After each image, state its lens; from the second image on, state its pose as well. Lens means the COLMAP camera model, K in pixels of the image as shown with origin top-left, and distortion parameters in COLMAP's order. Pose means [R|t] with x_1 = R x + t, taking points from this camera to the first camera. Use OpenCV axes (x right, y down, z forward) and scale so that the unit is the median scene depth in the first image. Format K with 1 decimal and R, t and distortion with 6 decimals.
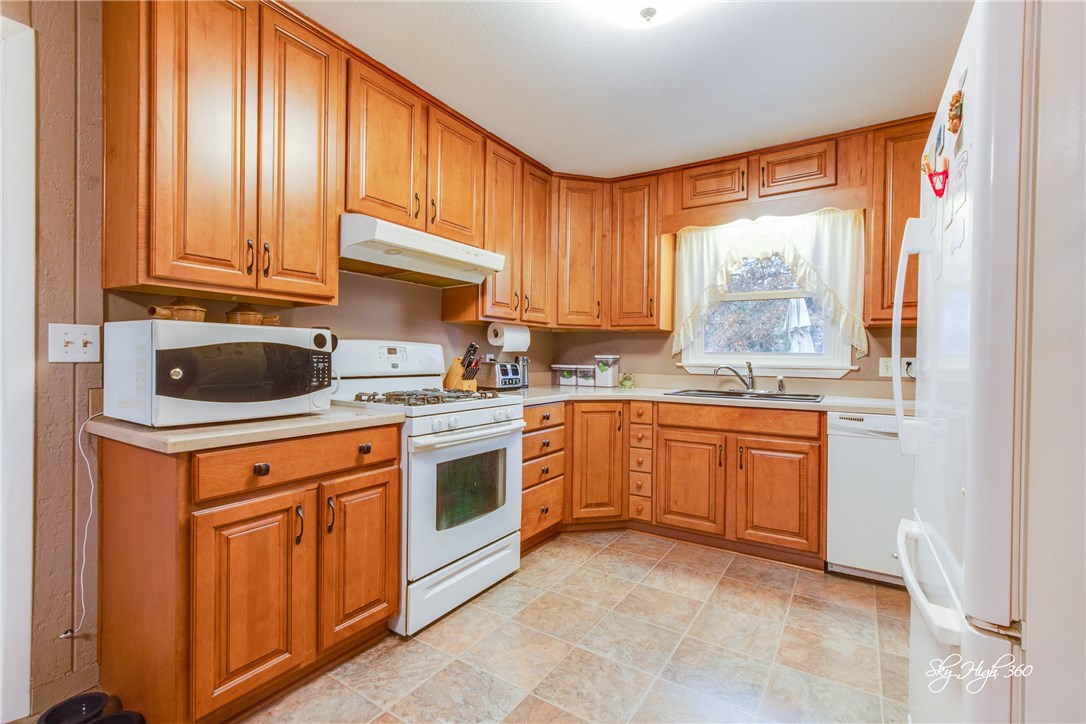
lens RADIAL K [[496.2, 0, 535.1], [0, 496.2, 361.4], [0, 0, 1]] dist [0.000144, 0.001075]
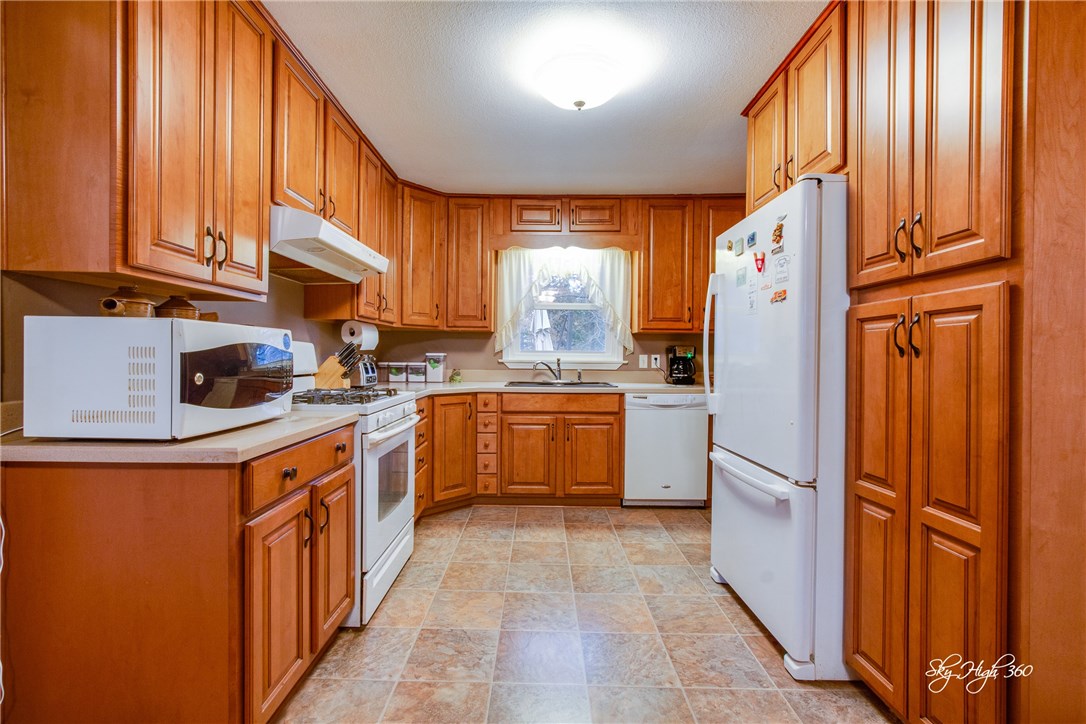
lens RADIAL K [[496.2, 0, 535.1], [0, 496.2, 361.4], [0, 0, 1]] dist [0.000144, 0.001075]
pose [[0.839605, -0.010840, 0.543089, -0.335049], [0.005539, 0.999920, 0.011396, -0.006689], [-0.543169, -0.006560, 0.839598, -0.042928]]
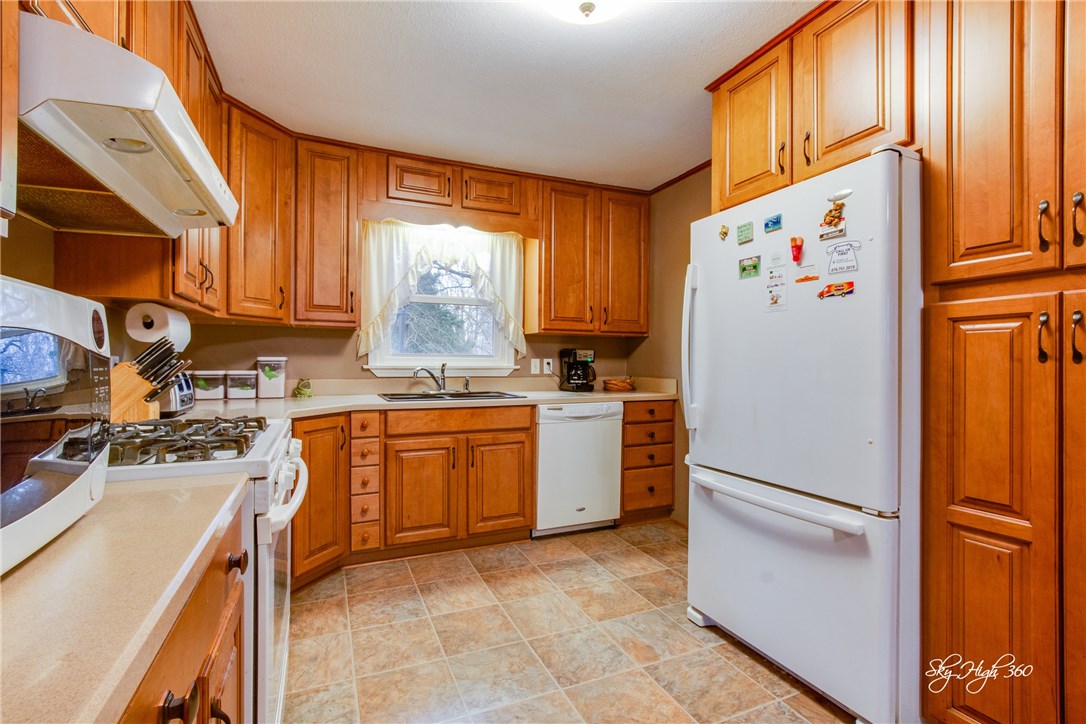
lens RADIAL K [[491.9, 0, 532.4], [0, 491.9, 361.4], [0, 0, 1]] dist [-0.000536, 0.001126]
pose [[0.548097, -0.009792, 0.836358, -0.346962], [0.006728, 0.999951, 0.007298, -0.010285], [-0.836388, 0.001627, 0.548135, 0.303629]]
